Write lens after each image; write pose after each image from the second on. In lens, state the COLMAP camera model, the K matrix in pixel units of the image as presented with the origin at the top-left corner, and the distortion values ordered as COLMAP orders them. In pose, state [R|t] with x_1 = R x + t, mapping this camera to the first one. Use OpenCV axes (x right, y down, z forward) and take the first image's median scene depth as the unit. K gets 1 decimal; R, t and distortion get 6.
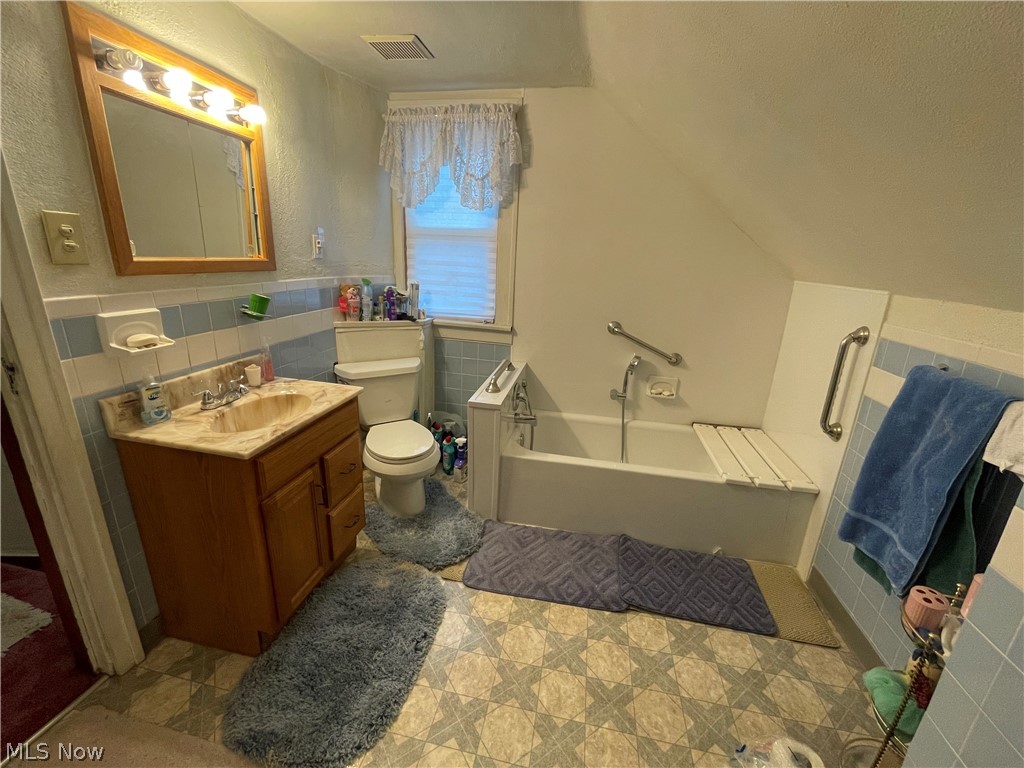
lens RADIAL K [[414.2, 0, 510.7], [0, 414.2, 379.8], [0, 0, 1]] dist [0.002038, 0.000462]
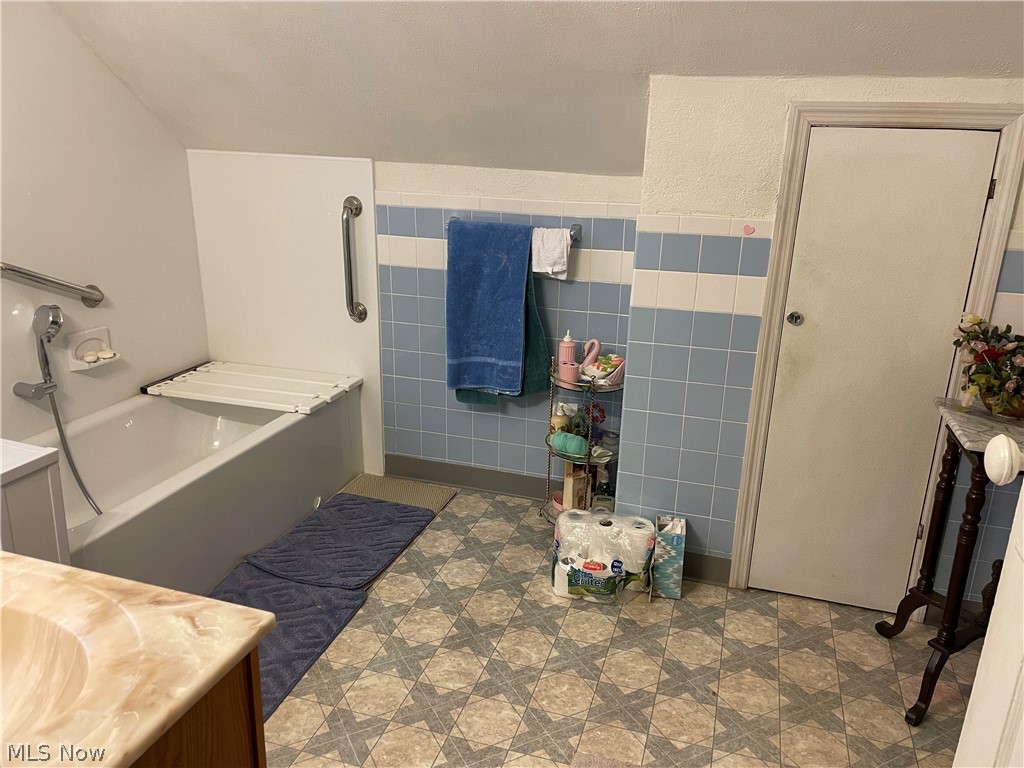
lens RADIAL K [[765.8, 0, 512.7], [0, 765.8, 376.8], [0, 0, 1]] dist [0.084295, -0.094689]
pose [[0.118230, -0.327334, 0.937483, -0.980816], [0.261884, 0.920958, 0.288537, -0.172524], [-0.957830, 0.211398, 0.194609, 0.406085]]
